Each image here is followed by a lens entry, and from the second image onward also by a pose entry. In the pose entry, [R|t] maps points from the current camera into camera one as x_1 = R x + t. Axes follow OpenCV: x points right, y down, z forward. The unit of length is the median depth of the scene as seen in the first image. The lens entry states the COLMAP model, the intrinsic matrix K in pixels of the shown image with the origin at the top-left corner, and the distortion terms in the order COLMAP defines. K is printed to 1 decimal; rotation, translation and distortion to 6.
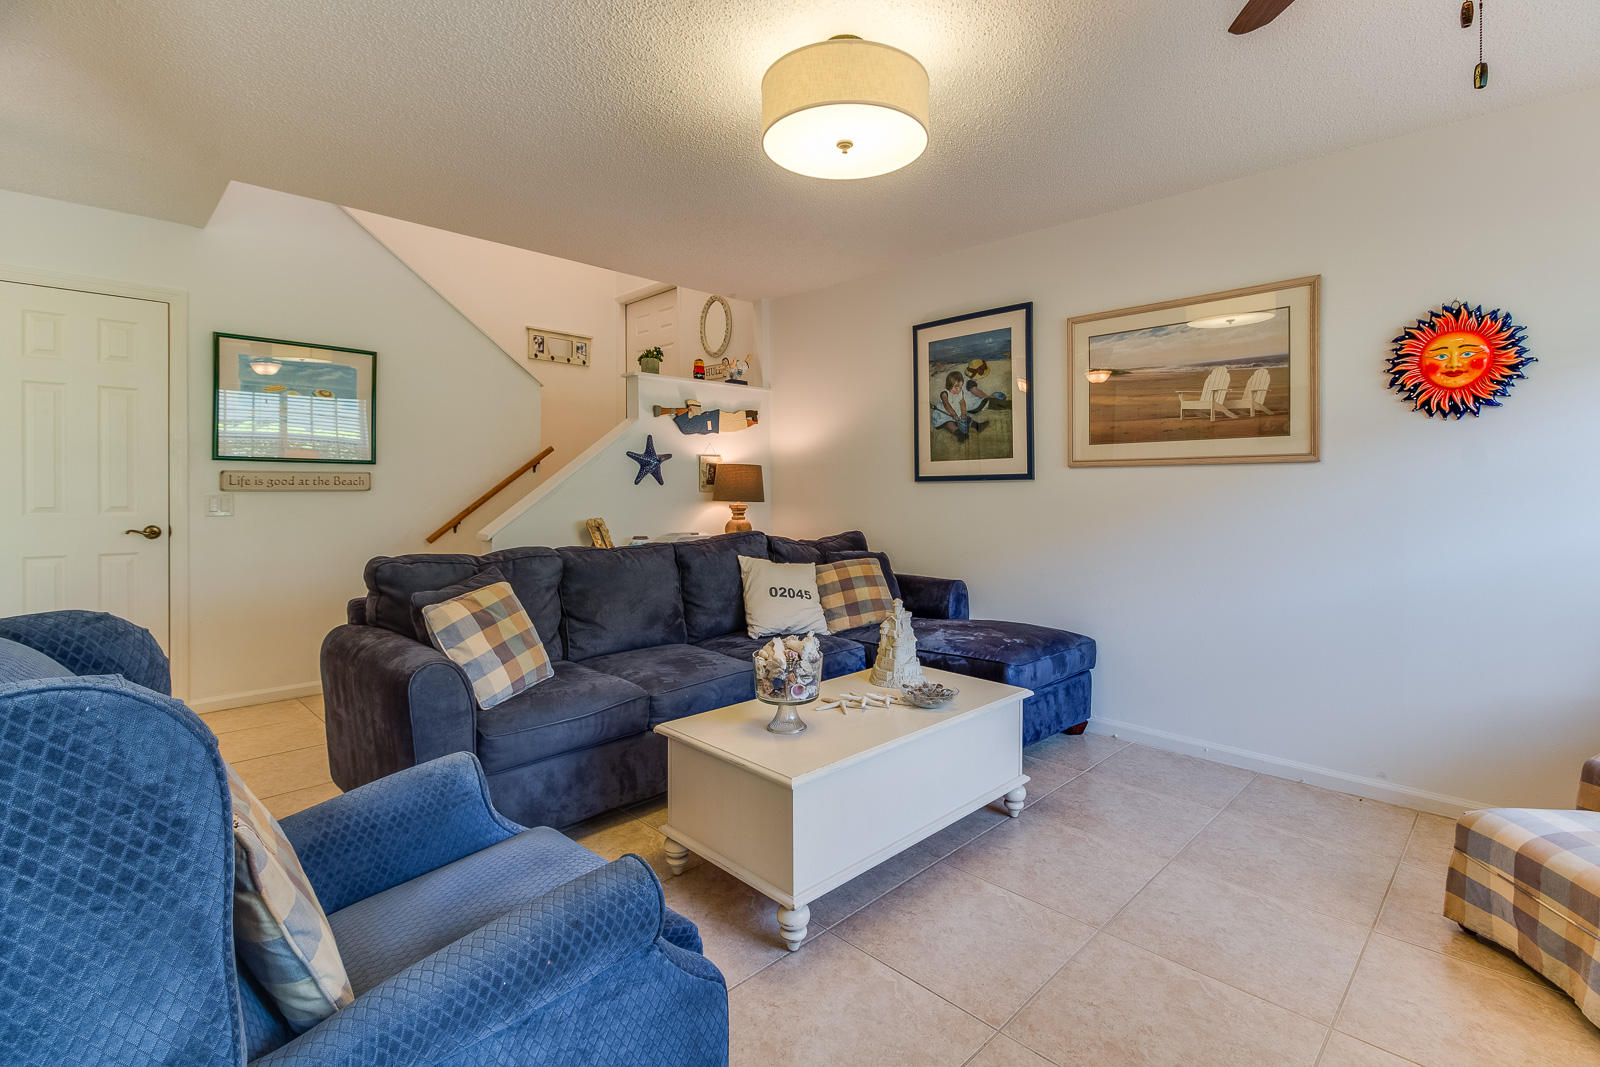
lens RADIAL K [[738.7, 0, 818.6], [0, 738.7, 503.1], [0, 0, 1]] dist [0.004989, -0.005235]
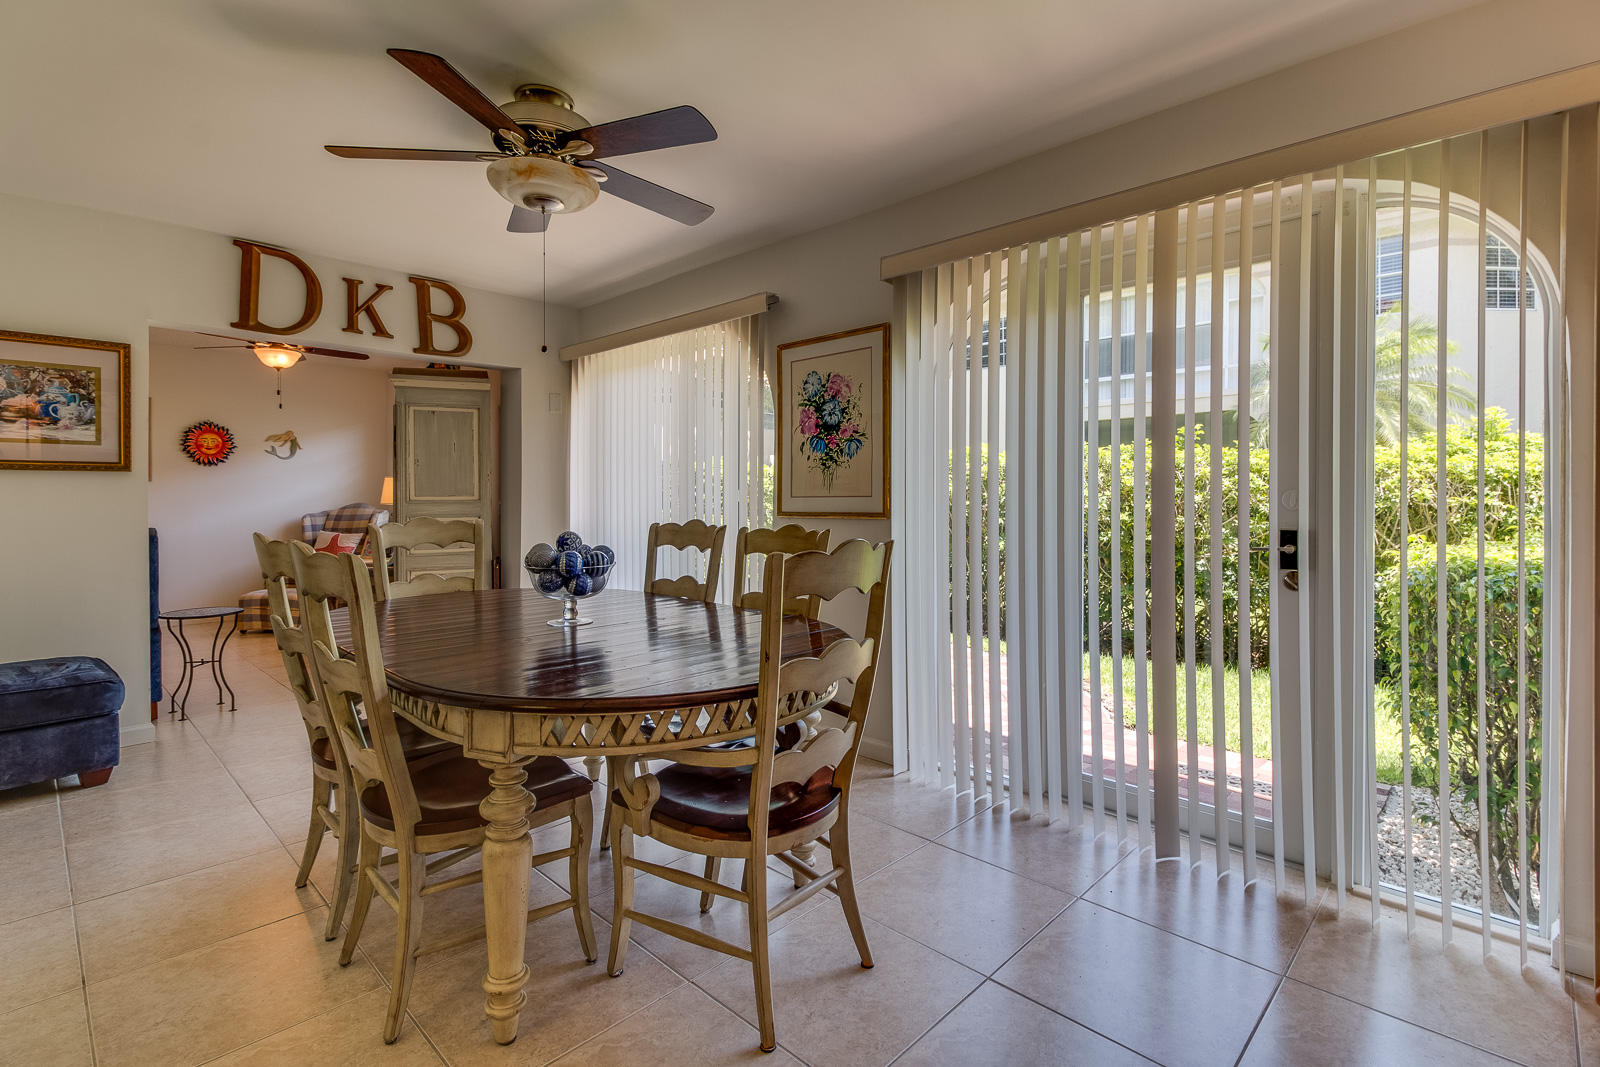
lens RADIAL K [[738.7, 0, 790.3], [0, 738.7, 503.8], [0, 0, 1]] dist [0.004989, -0.005235]
pose [[-0.020743, -0.013767, 0.999690, -1.145942], [0.015646, 0.999778, 0.014093, 0.008662], [-0.999662, 0.015934, -0.020523, -0.632576]]
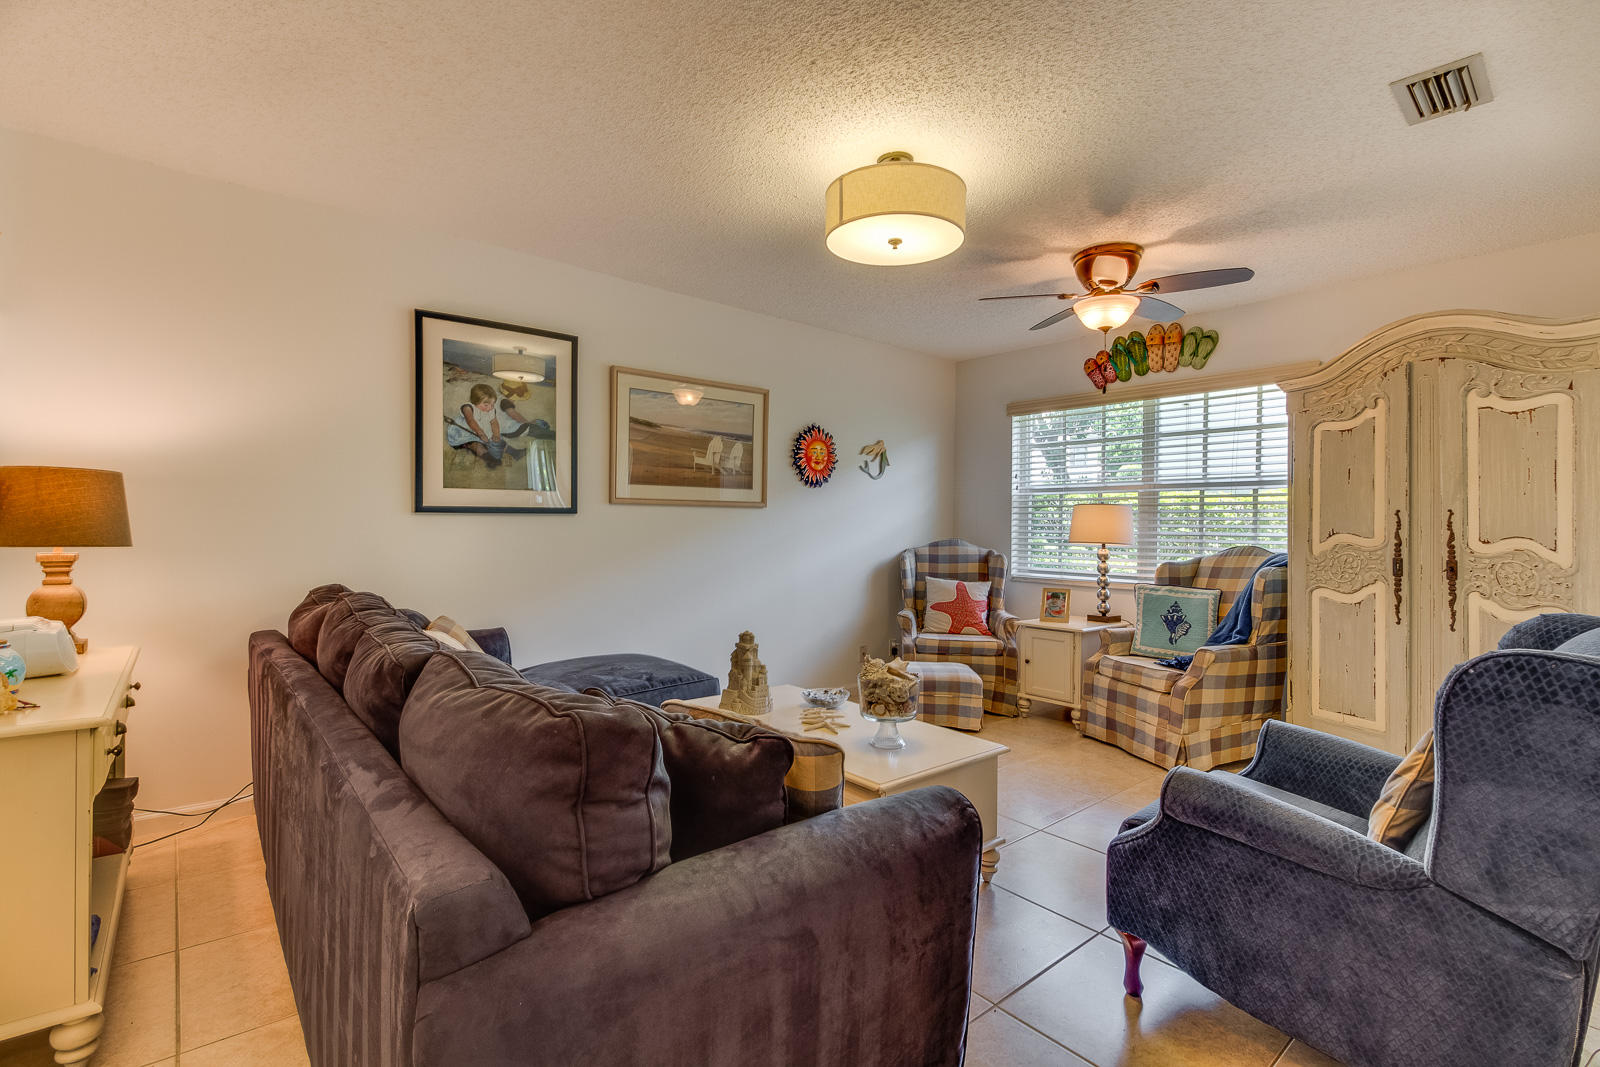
lens RADIAL K [[738.7, 0, 809.4], [0, 738.7, 528.3], [0, 0, 1]] dist [0.004989, -0.005235]
pose [[0.083146, -0.007233, 0.996511, -0.636093], [0.007749, 0.999948, 0.006611, -0.015553], [-0.996507, 0.007172, 0.083198, 0.559620]]
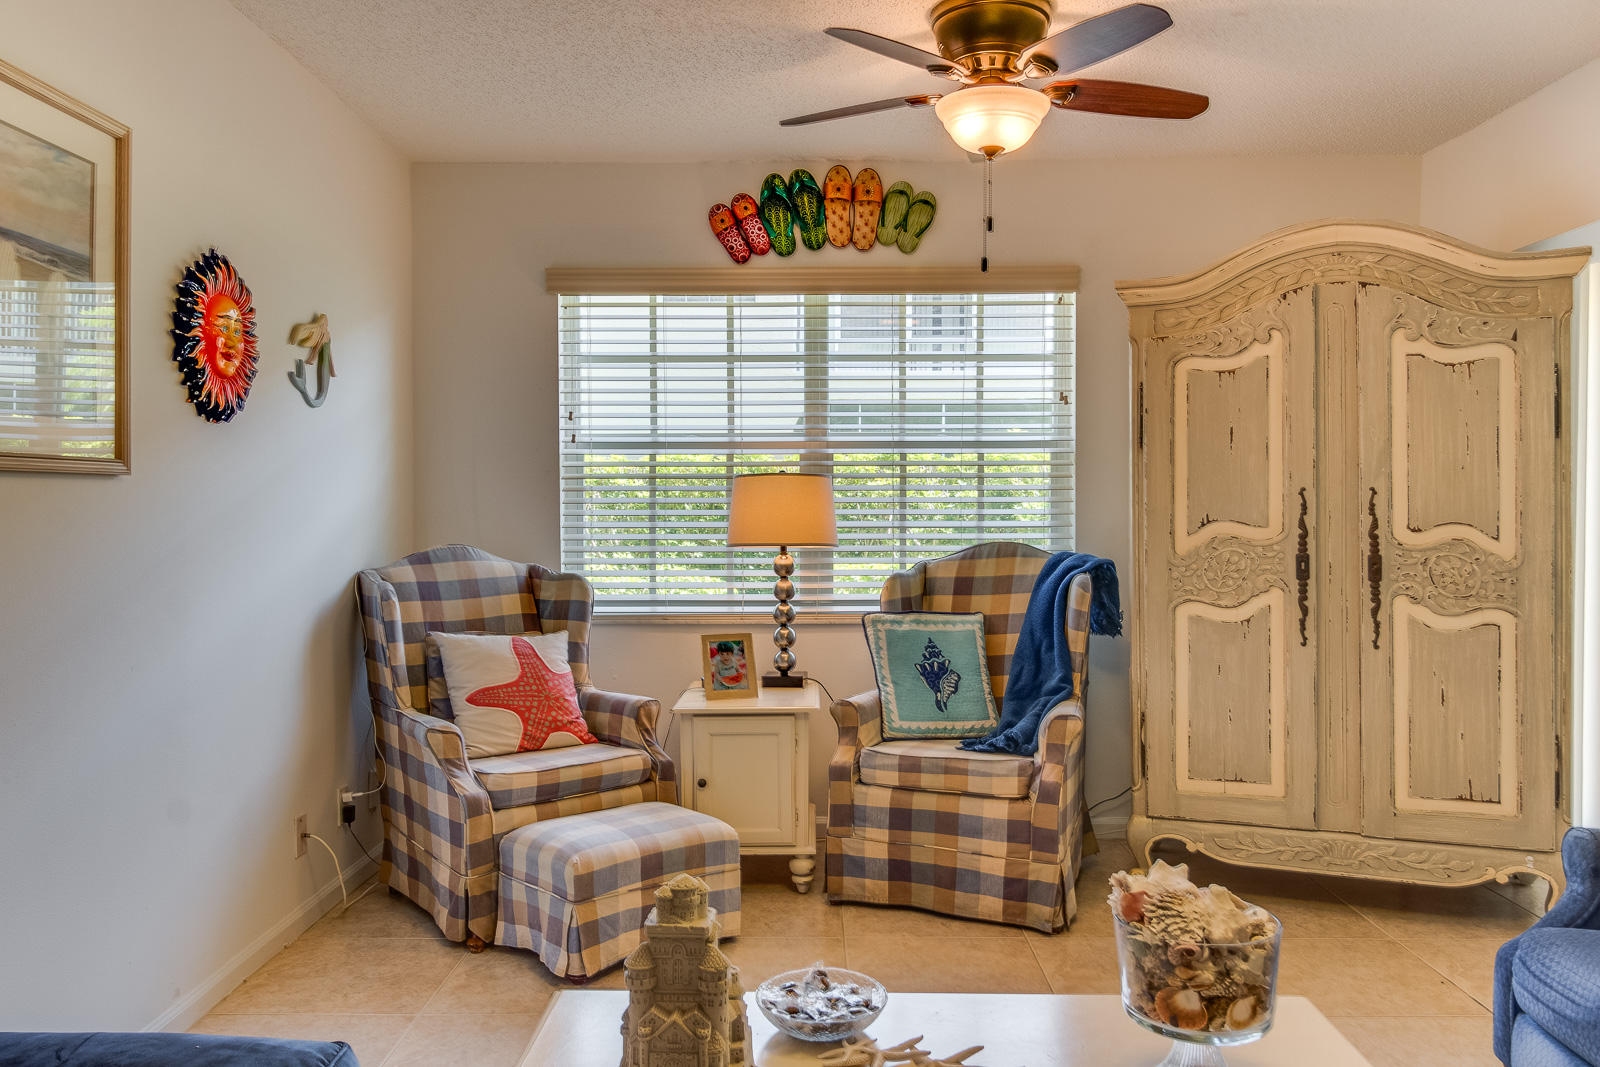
lens RADIAL K [[1216.0, 0, 803.5], [0, 1216.0, 536.7], [0, 0, 1]] dist [0.012002, -0.007742]
pose [[-0.698767, -0.017131, 0.715144, -0.216625], [0.013248, 0.999232, 0.036880, -0.026613], [-0.715226, 0.035245, -0.698004, 0.914029]]
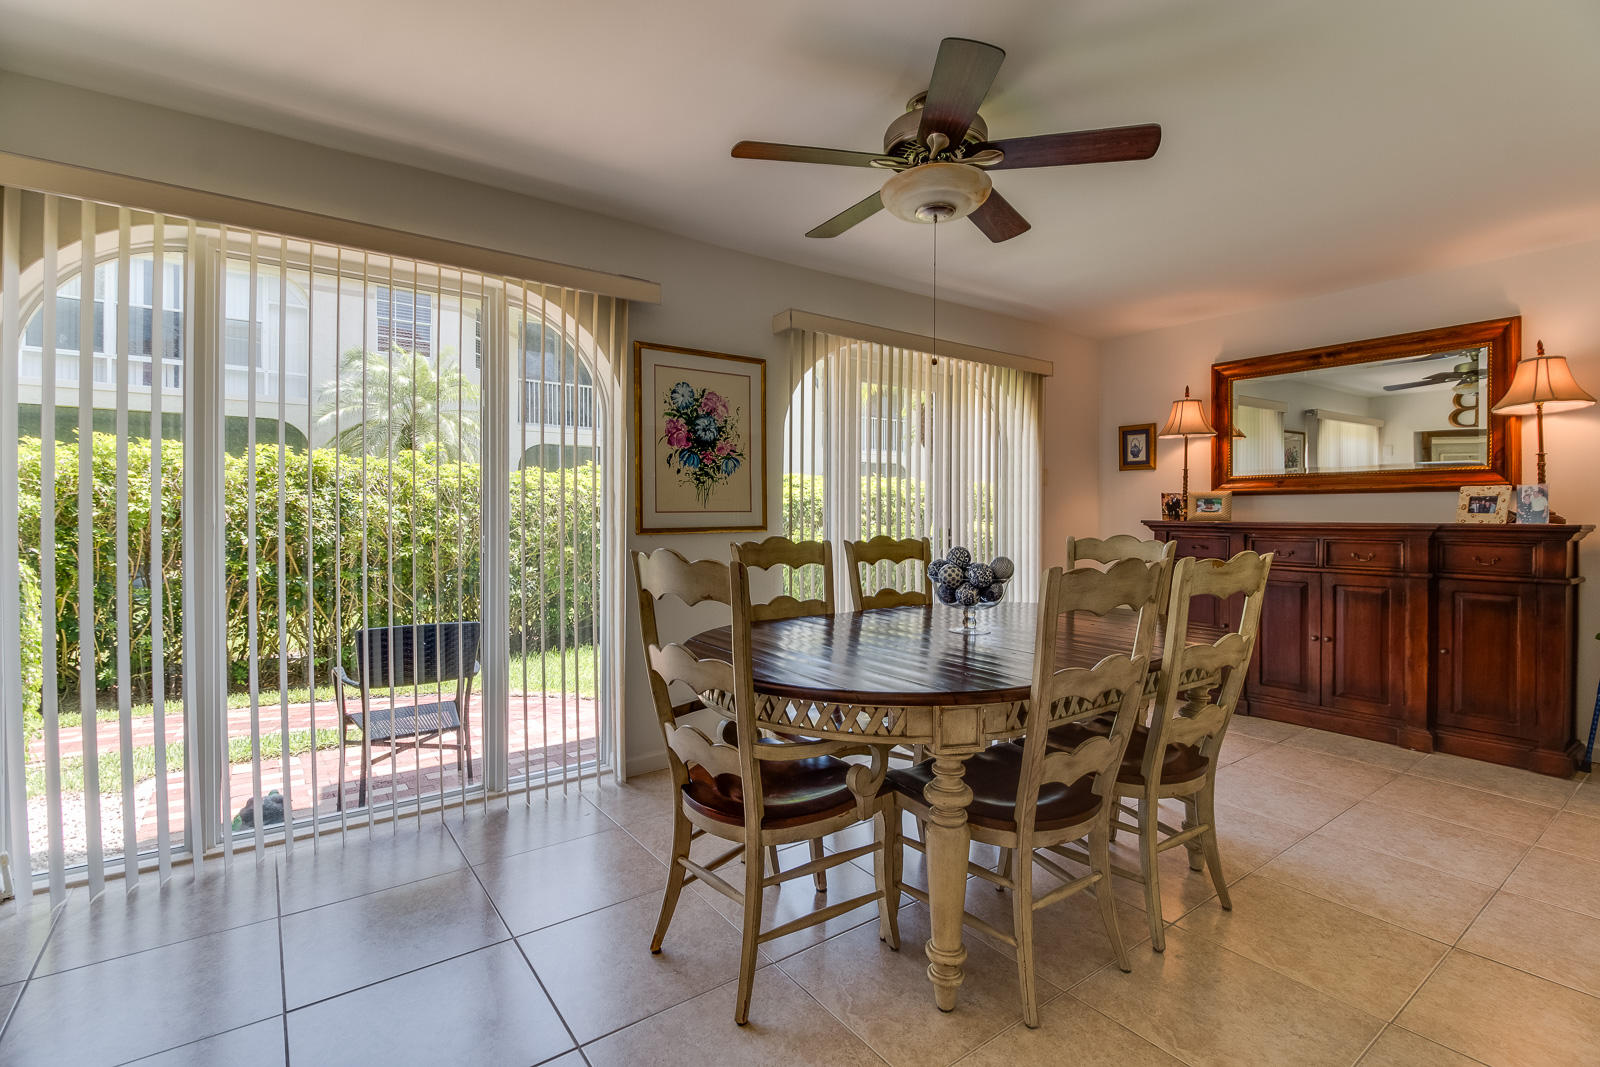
lens RADIAL K [[738.7, 0, 791.1], [0, 738.7, 532.6], [0, 0, 1]] dist [0.004989, -0.005235]
pose [[-0.985422, -0.013005, 0.169631, -0.535349], [-0.005103, 0.998885, 0.046938, -0.003611], [-0.170052, 0.045388, -0.984389, 0.144492]]
